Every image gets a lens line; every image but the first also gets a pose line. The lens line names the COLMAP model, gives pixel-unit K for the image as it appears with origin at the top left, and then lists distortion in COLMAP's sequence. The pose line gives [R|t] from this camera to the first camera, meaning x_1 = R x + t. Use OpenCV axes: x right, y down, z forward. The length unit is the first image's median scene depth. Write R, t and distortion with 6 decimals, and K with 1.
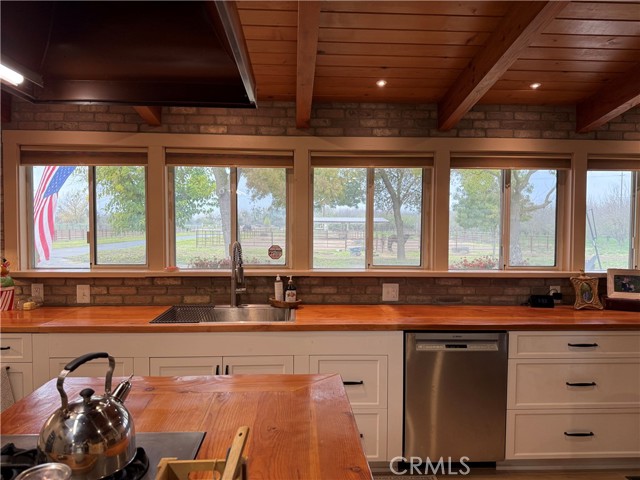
lens RADIAL K [[450.9, 0, 318.4], [0, 450.9, 245.7], [0, 0, 1]] dist [0.069240, -0.100059]
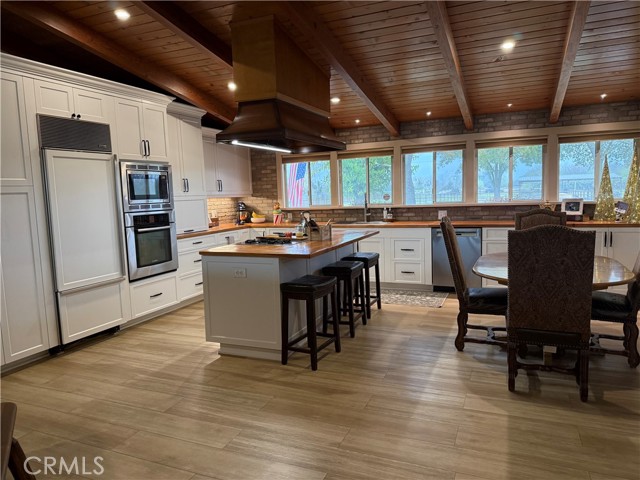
lens RADIAL K [[450.9, 0, 319.6], [0, 450.9, 242.6], [0, 0, 1]] dist [0.069240, -0.100059]
pose [[0.899196, 0.009606, -0.437441, 0.556795], [0.020788, 0.997692, 0.064640, 0.086158], [0.437052, -0.067218, 0.896921, -1.054704]]
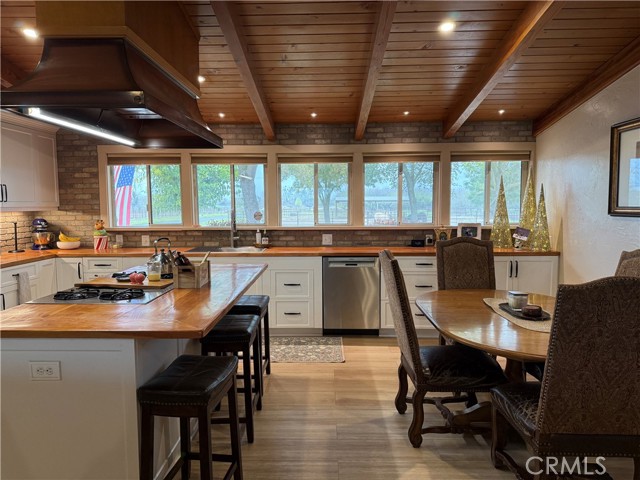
lens RADIAL K [[450.9, 0, 321.7], [0, 450.9, 241.1], [0, 0, 1]] dist [0.069240, -0.100059]
pose [[0.997866, -0.007642, -0.064839, 0.249569], [0.009868, 0.999371, 0.034075, 0.054553], [0.064537, -0.034642, 0.997314, -0.647415]]
